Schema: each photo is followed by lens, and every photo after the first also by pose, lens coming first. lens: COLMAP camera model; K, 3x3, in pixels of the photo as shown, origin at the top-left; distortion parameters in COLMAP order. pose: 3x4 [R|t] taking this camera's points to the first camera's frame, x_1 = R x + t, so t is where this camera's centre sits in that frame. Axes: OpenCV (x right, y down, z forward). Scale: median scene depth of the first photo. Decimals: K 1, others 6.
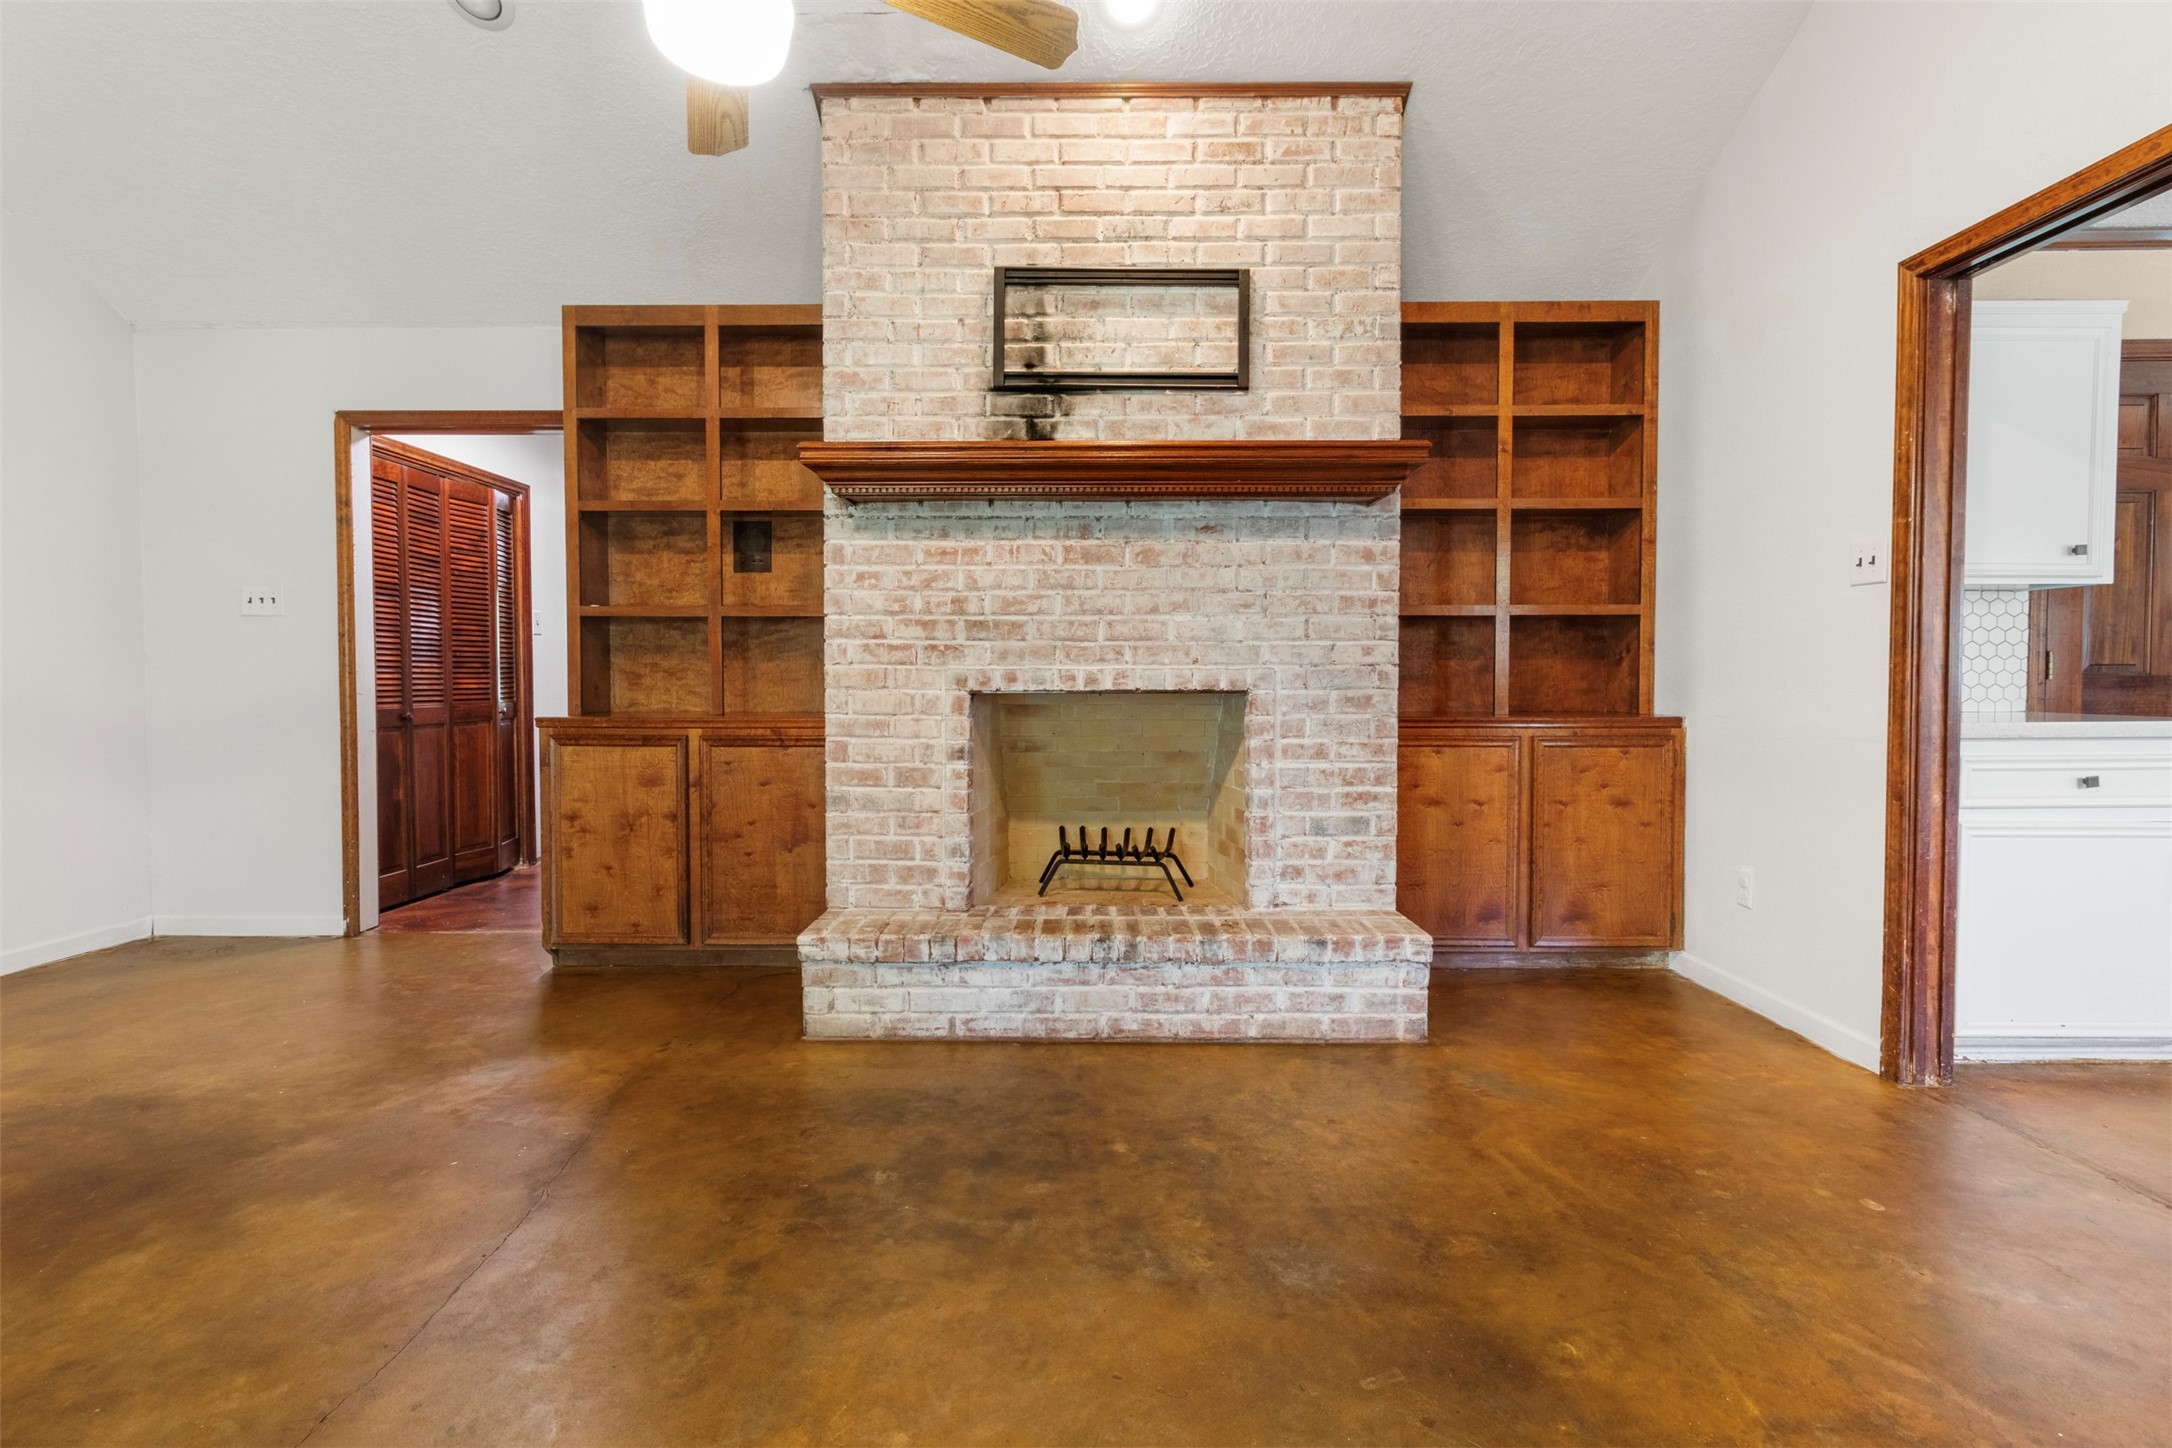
lens RADIAL K [[1008.4, 0, 1075.4], [0, 1008.4, 702.5], [0, 0, 1]] dist [0.002805, 0.000334]
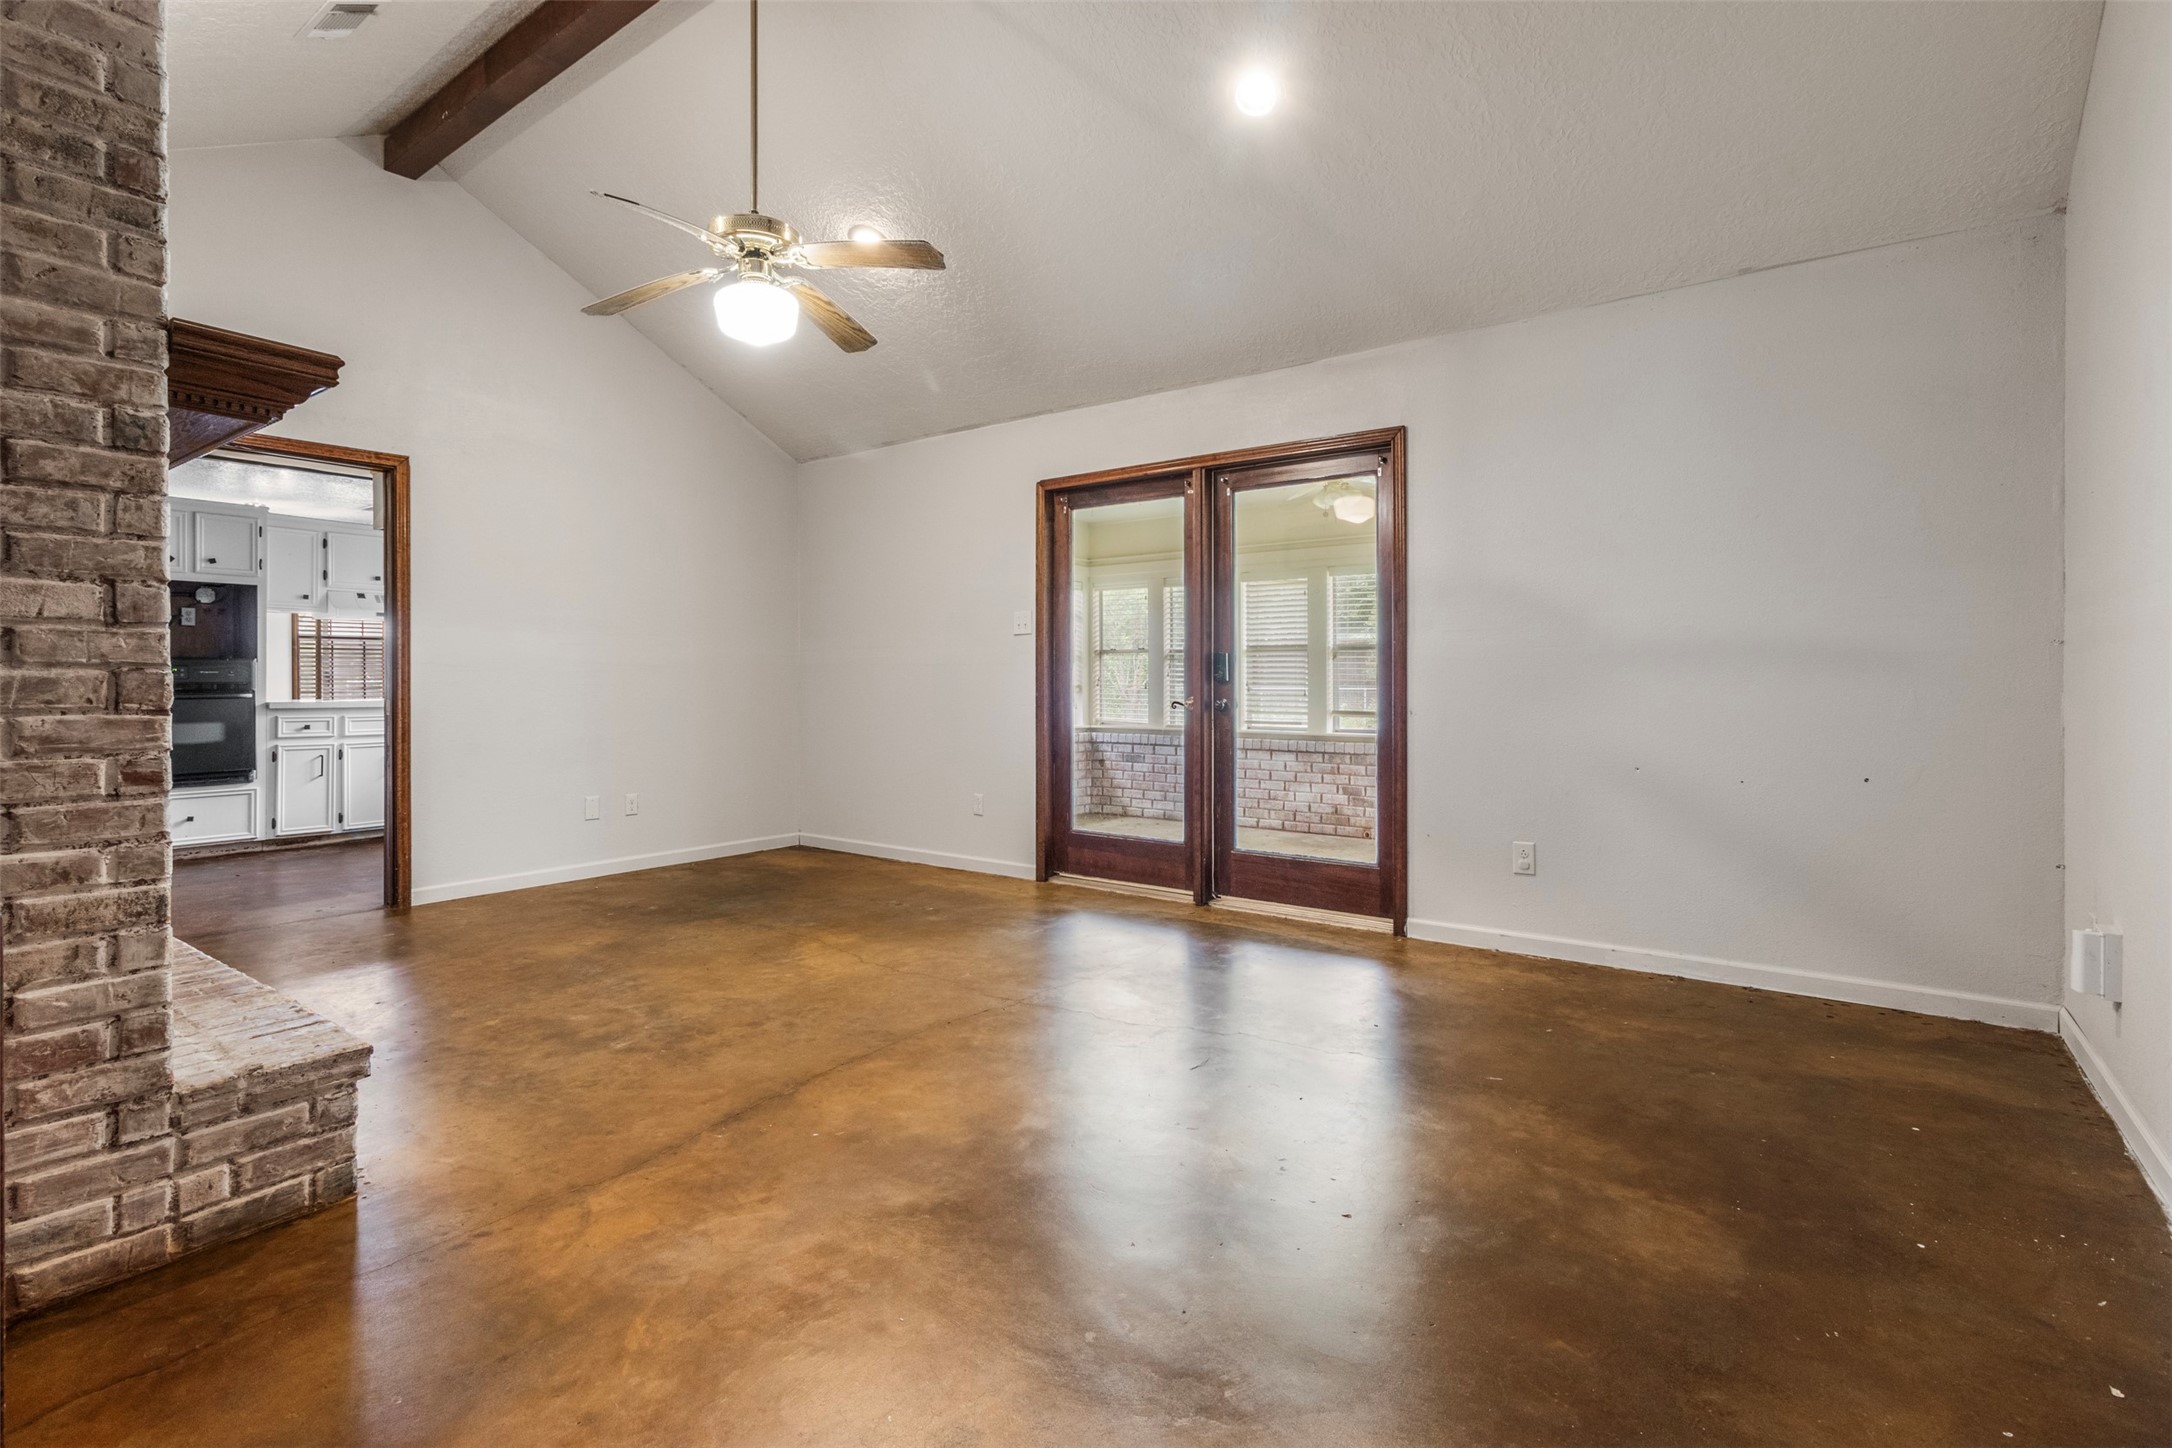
lens RADIAL K [[1017.4, 0, 1077.8], [0, 1017.4, 687.4], [0, 0, 1]] dist [-0.001636, 0.001732]
pose [[-0.809421, -0.003436, 0.587218, -1.024049], [0.017226, 0.999414, 0.029592, -0.035089], [-0.586976, 0.034068, -0.808887, 1.175955]]
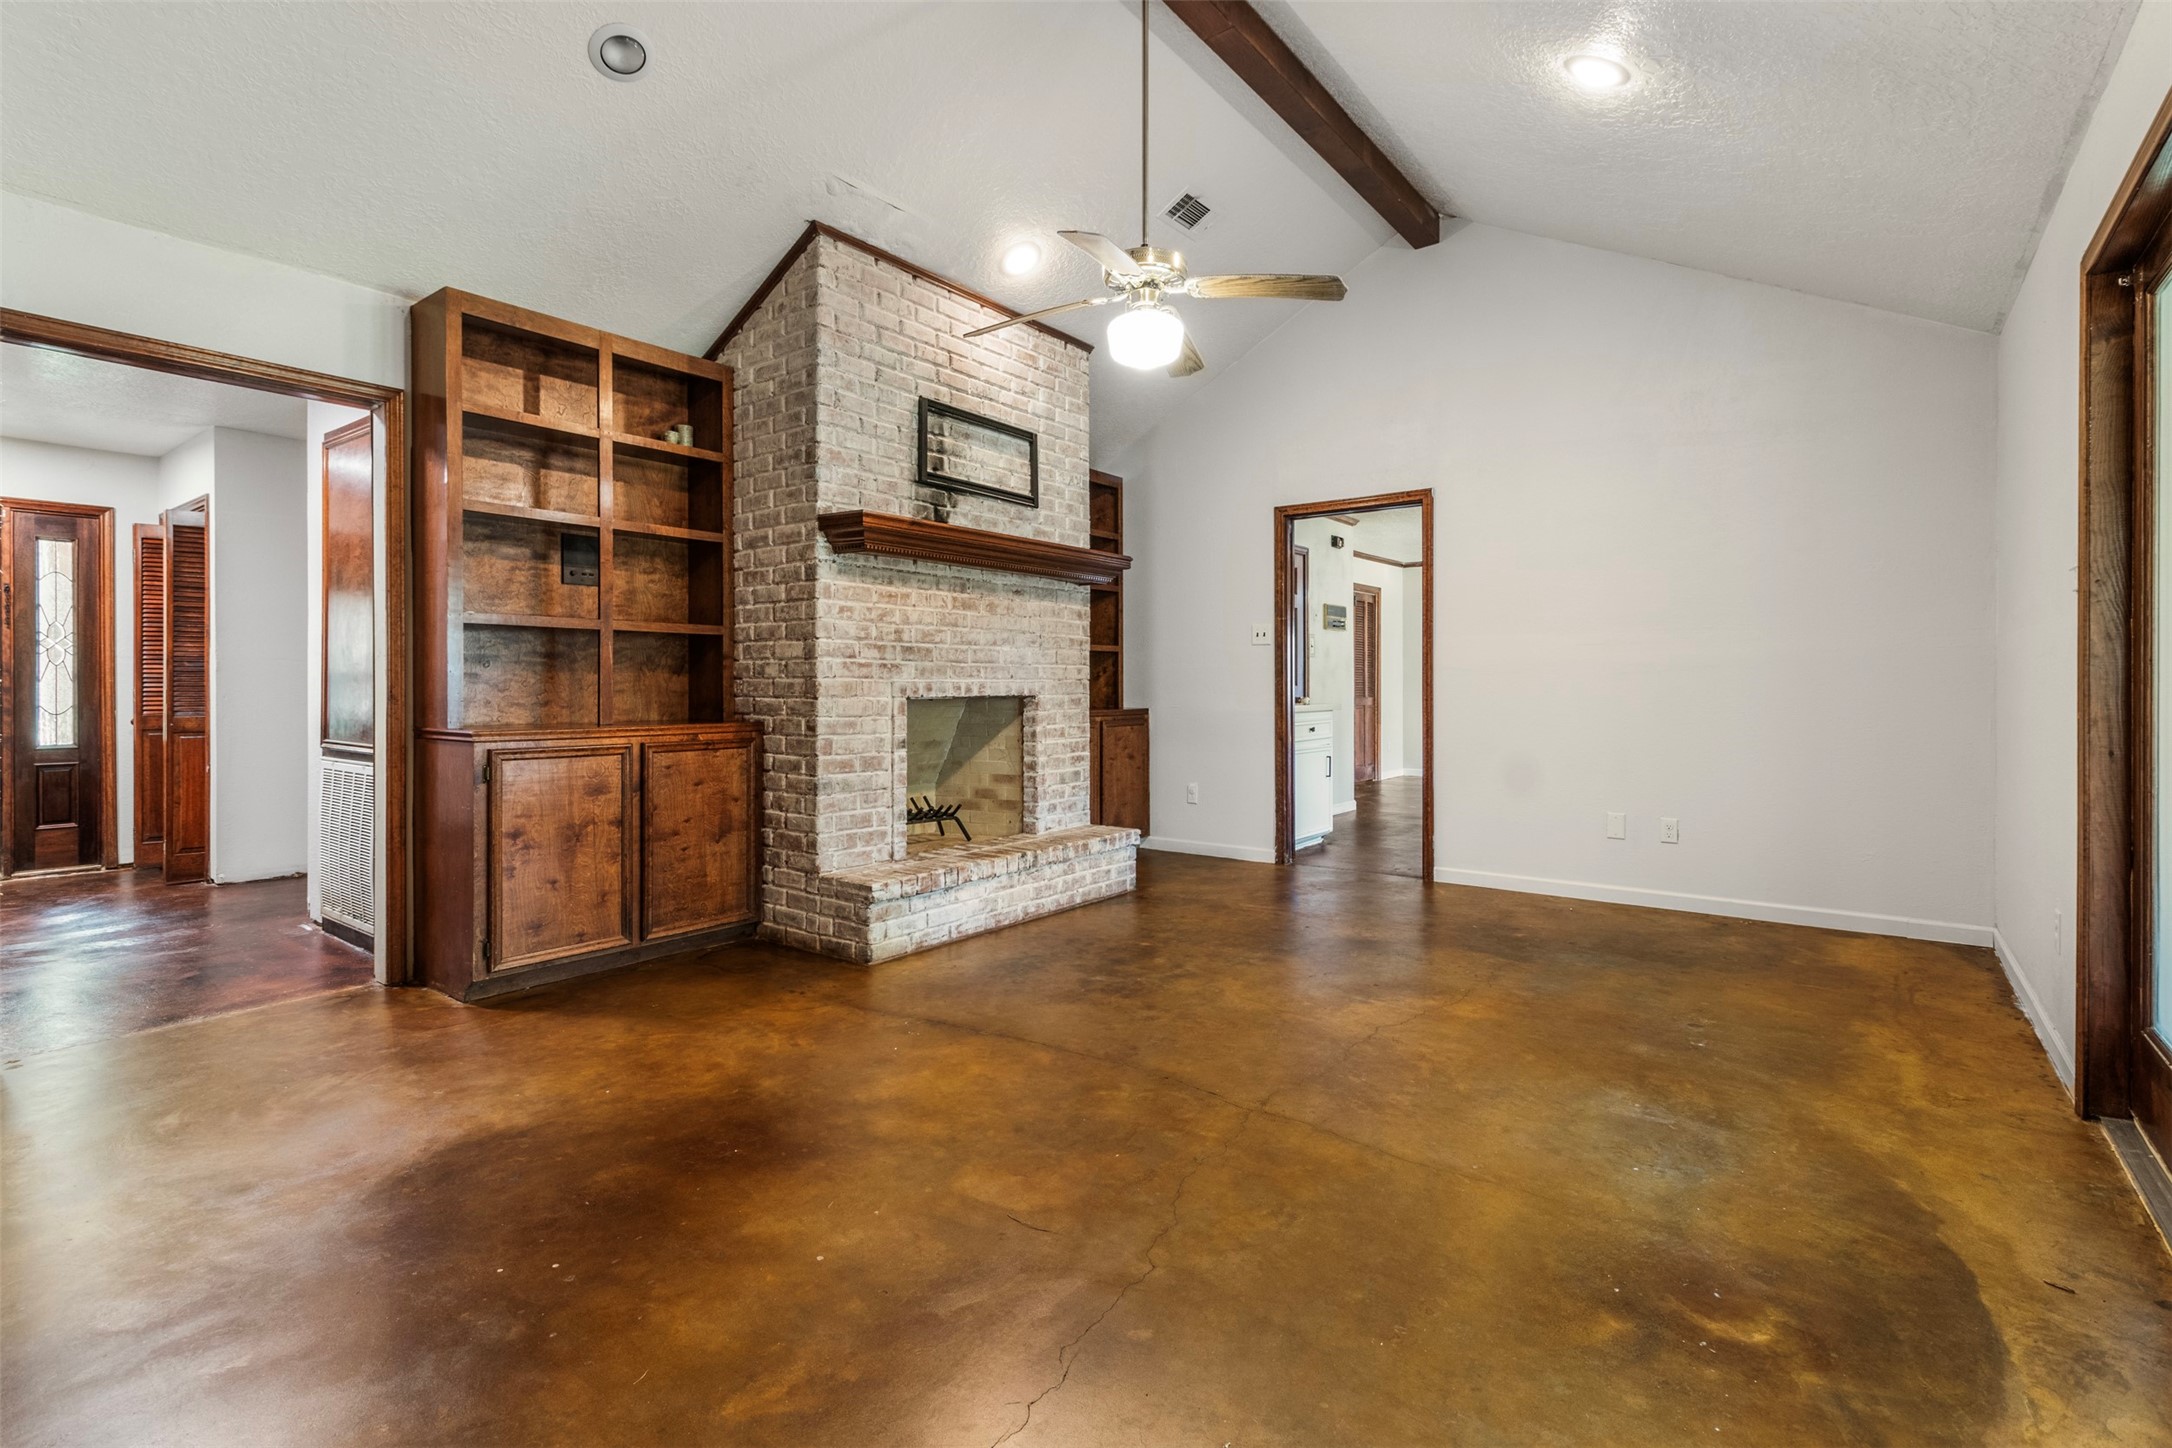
lens RADIAL K [[1017.4, 0, 1077.8], [0, 1017.4, 687.4], [0, 0, 1]] dist [-0.001636, 0.001732]
pose [[0.598172, -0.002232, 0.801364, -1.075026], [0.023184, 0.999626, -0.014521, 0.000067], [-0.801032, 0.027265, 0.598000, -0.012173]]
